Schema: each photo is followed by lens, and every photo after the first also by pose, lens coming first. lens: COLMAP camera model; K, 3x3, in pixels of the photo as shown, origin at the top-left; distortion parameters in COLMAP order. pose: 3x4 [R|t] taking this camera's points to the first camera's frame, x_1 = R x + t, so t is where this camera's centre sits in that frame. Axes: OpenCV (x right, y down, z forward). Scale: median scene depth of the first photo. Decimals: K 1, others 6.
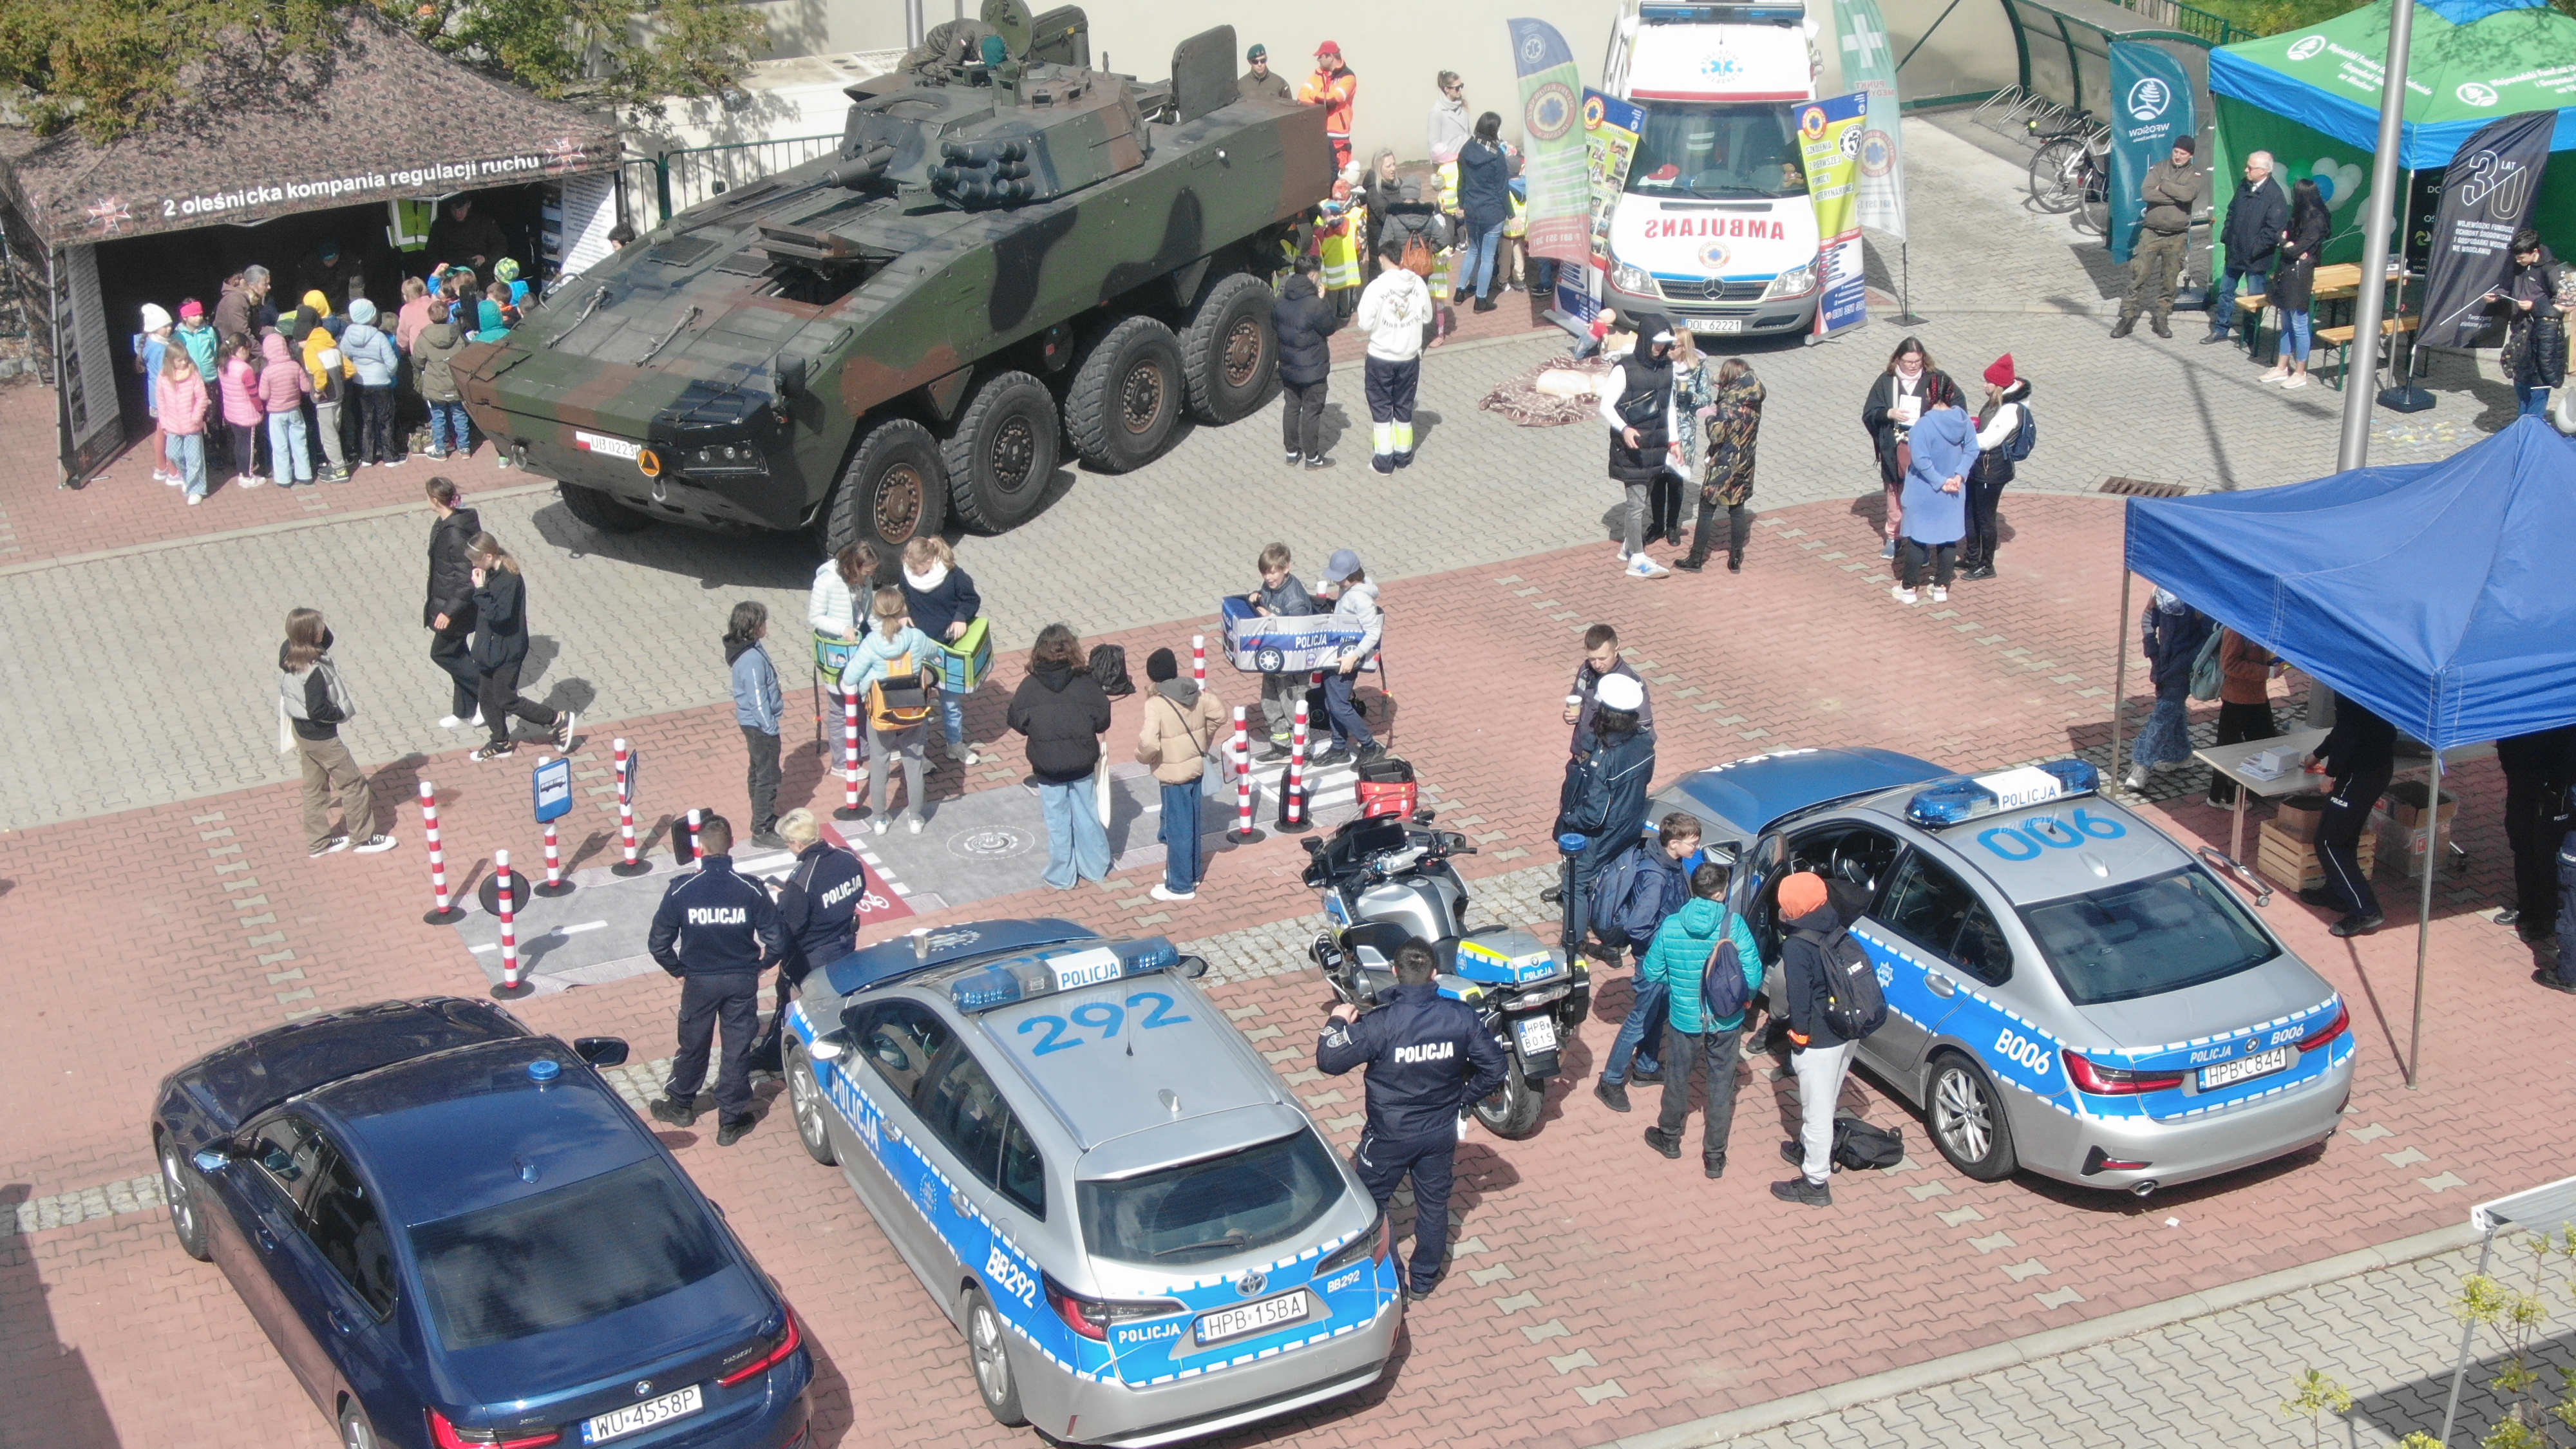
lens RADIAL K [[3689.1, 0, 1288.7], [0, 3689.1, 726.6], [0, 0, 1]] dist [-0.002638, 0.000000]
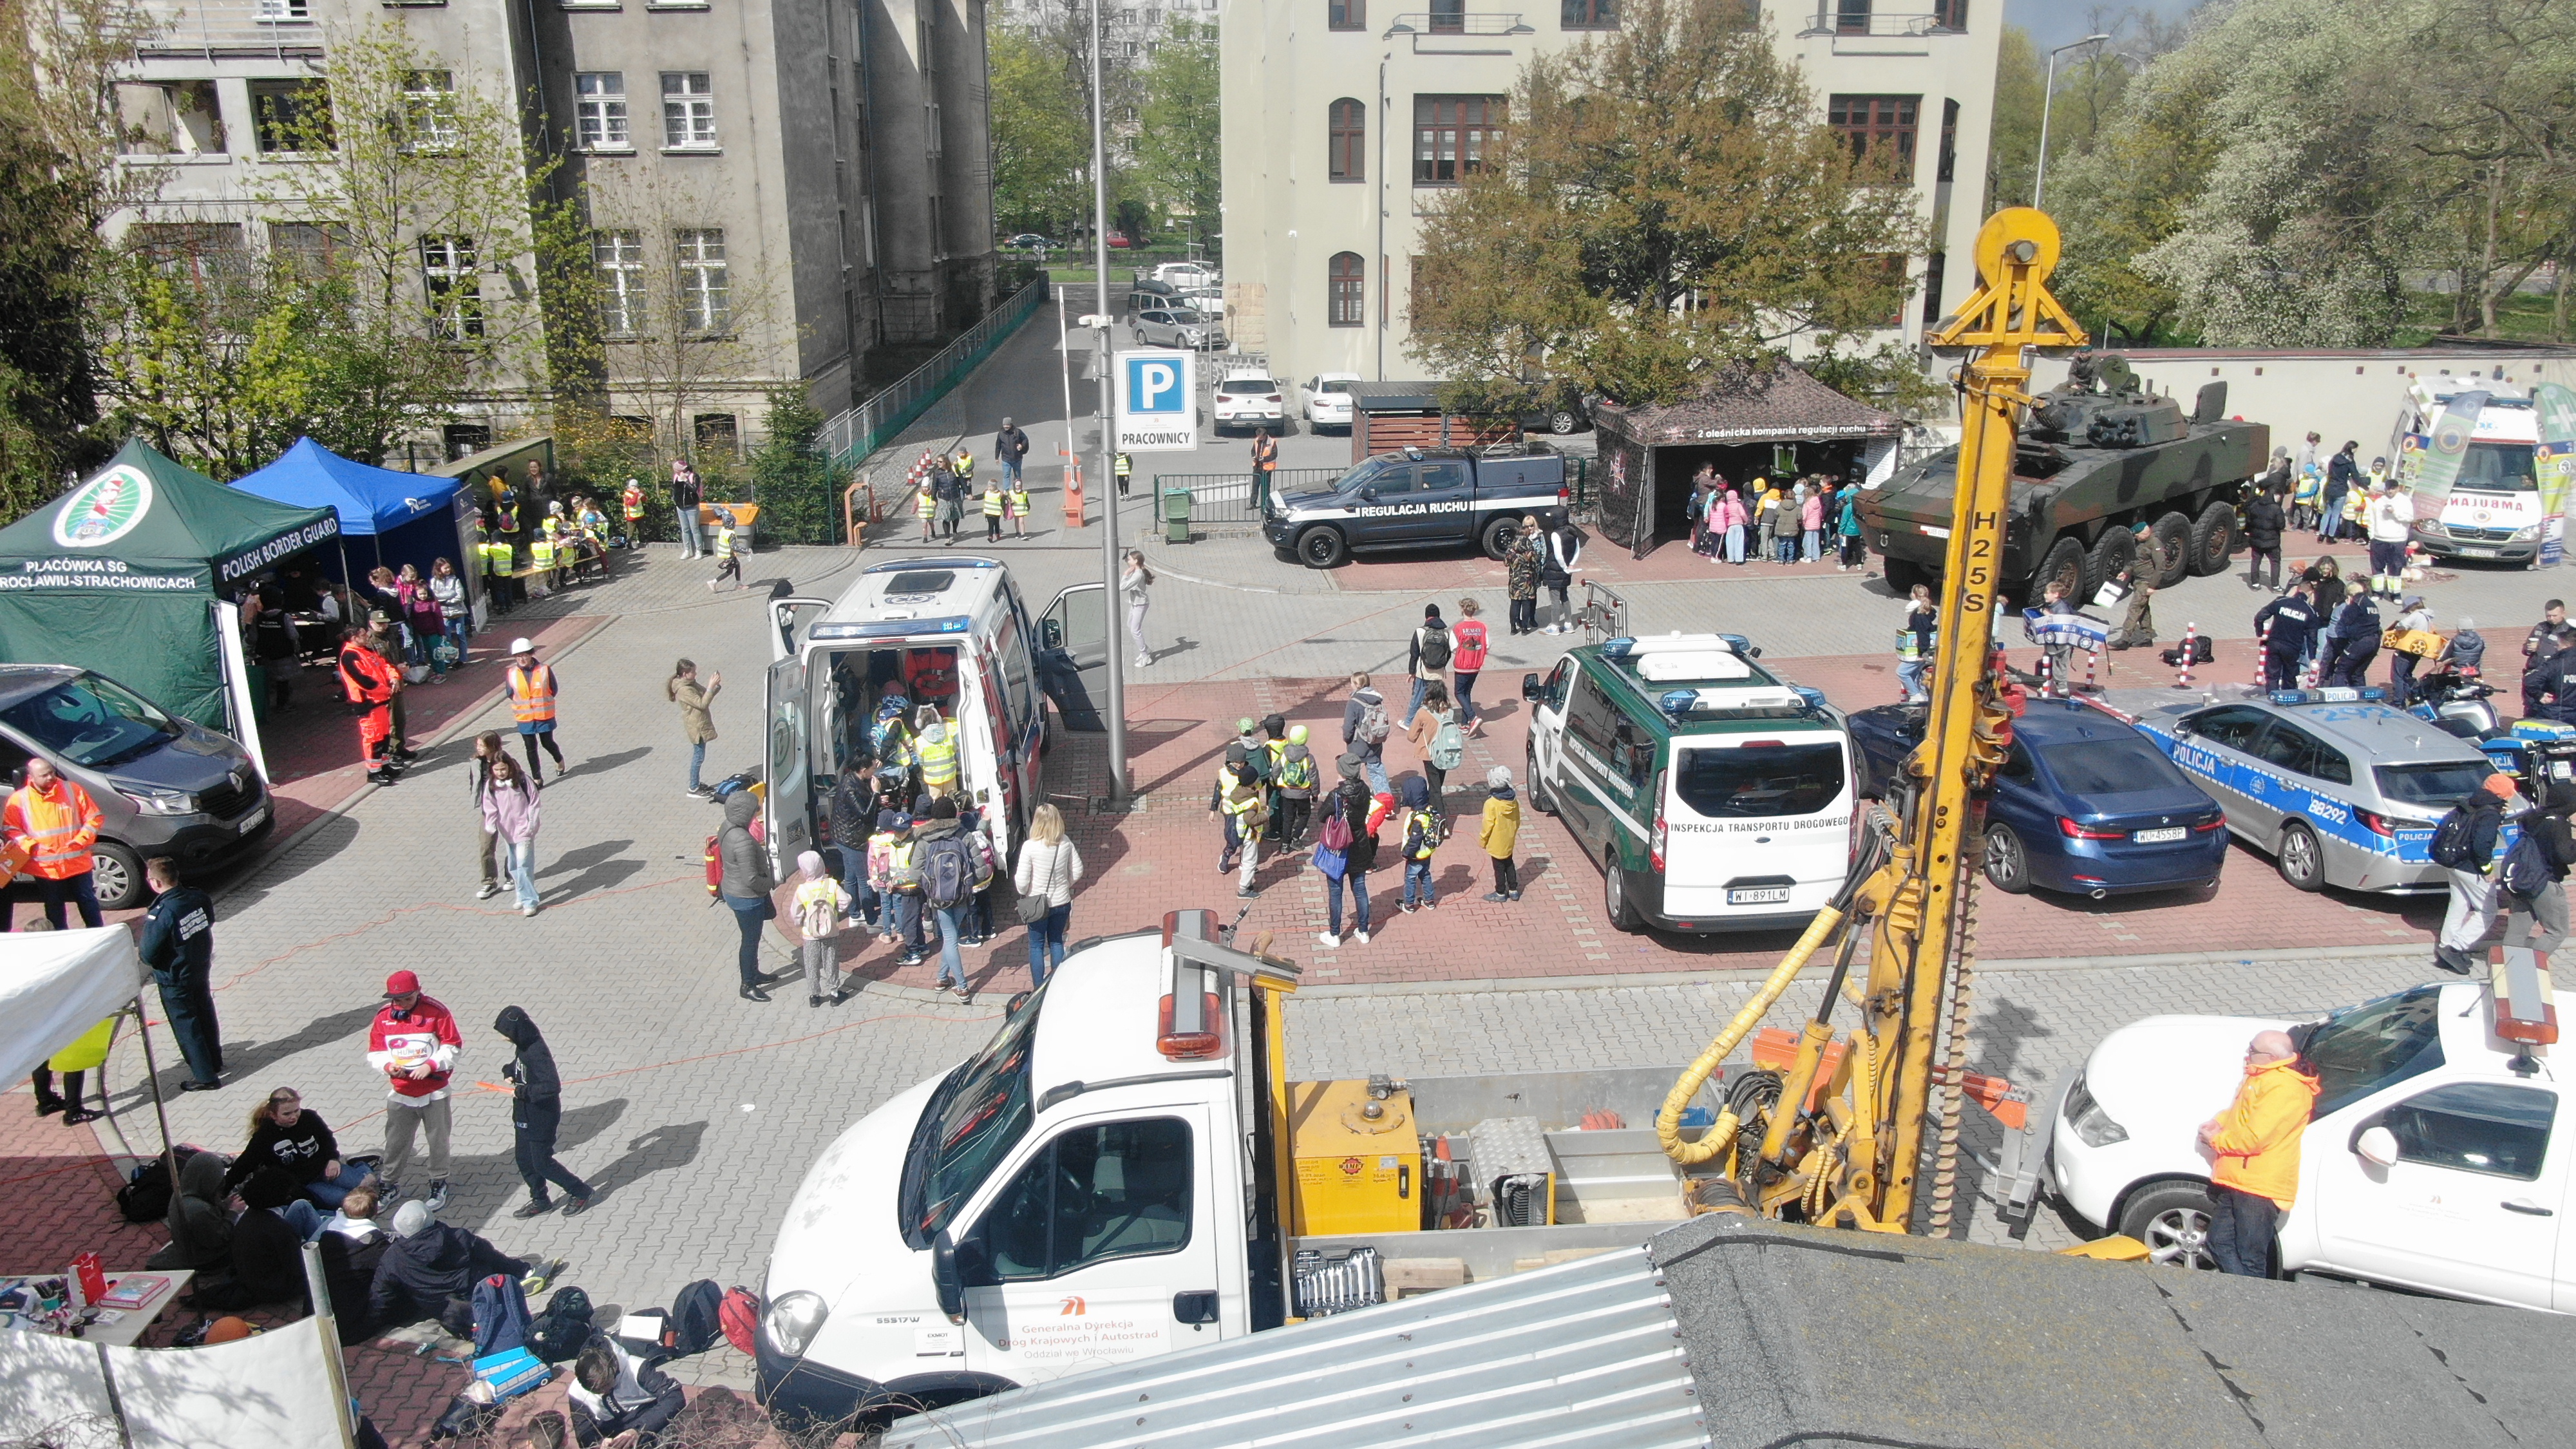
lens RADIAL K [[1818.9, 0, 1287.6], [0, 1818.9, 720.1], [0, 0, 1]] dist [0.009178, 0.003485]
pose [[0.940821, 0.098776, -0.324189, -0.168748], [-0.128495, 0.989127, -0.071530, 0.140056], [0.313599, 0.108953, 0.943284, -0.085793]]
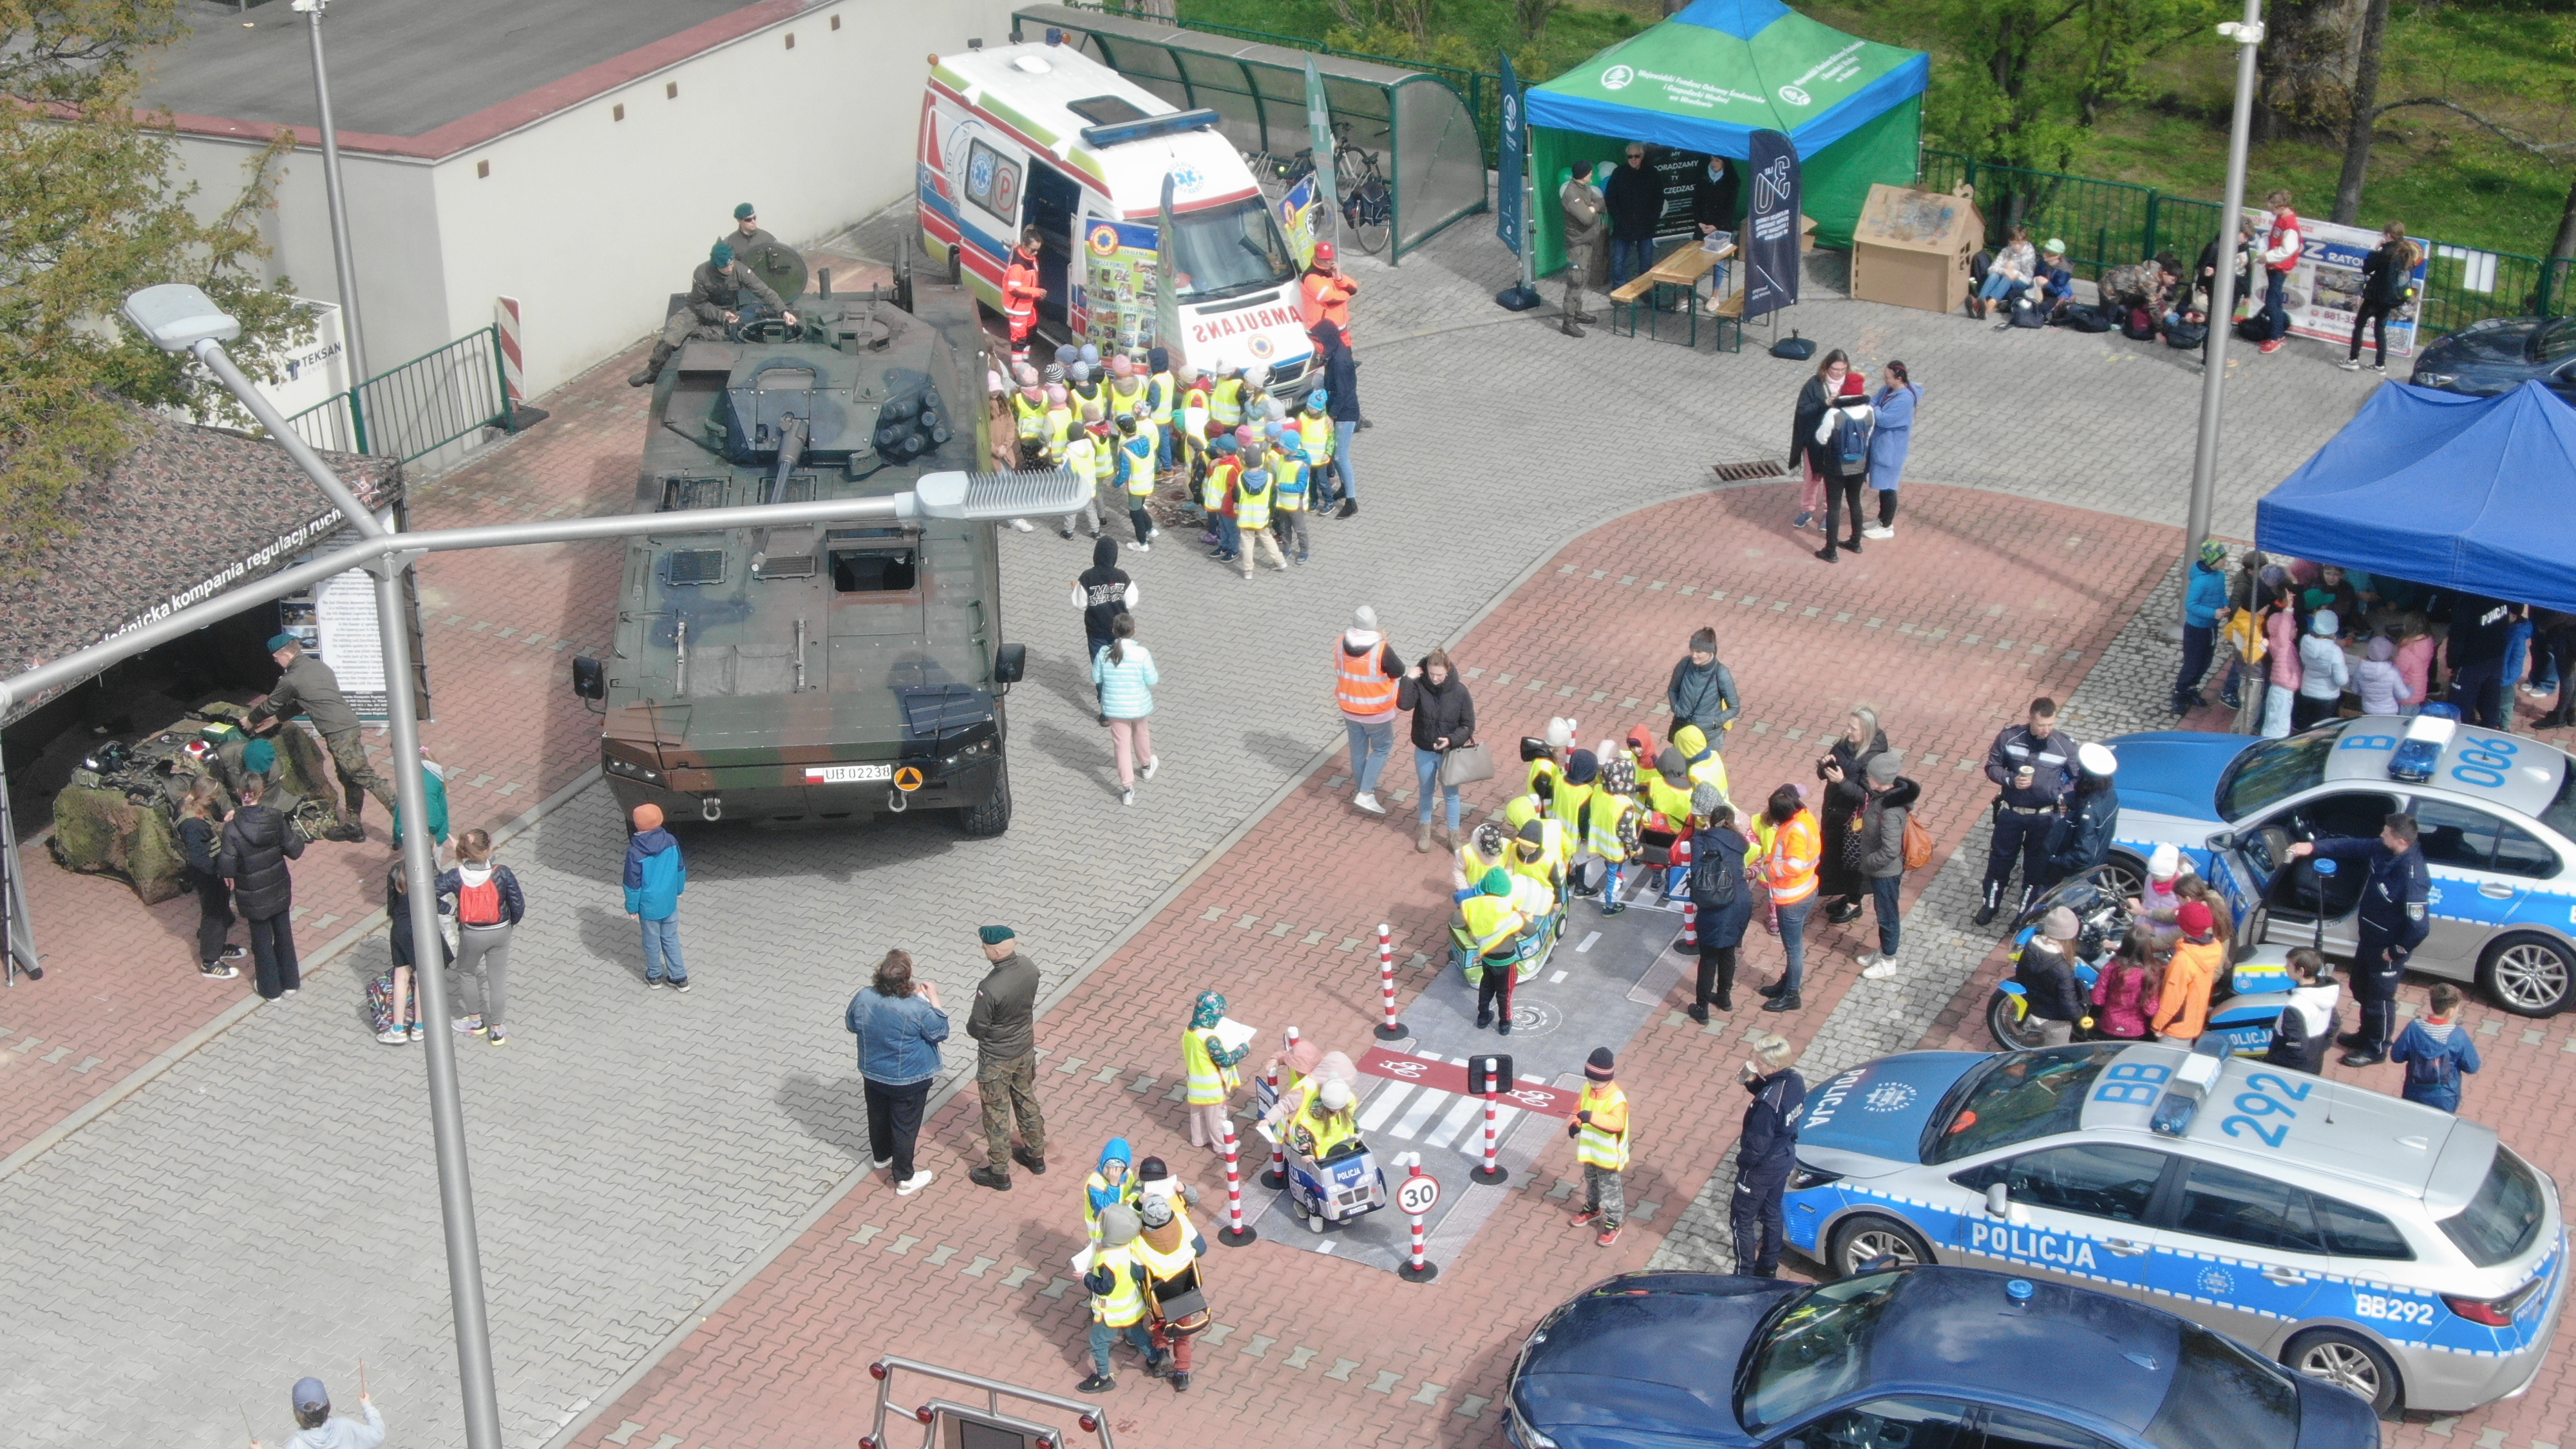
lens RADIAL K [[3689.1, 0, 1289.4], [0, 3689.1, 723.2], [0, 0, 1]] dist [-0.002638, 0.000000]
pose [[0.799107, -0.259810, 0.542150, -0.580005], [0.237590, 0.964865, 0.112187, -0.159617], [-0.552249, 0.039161, 0.832759, 0.079821]]
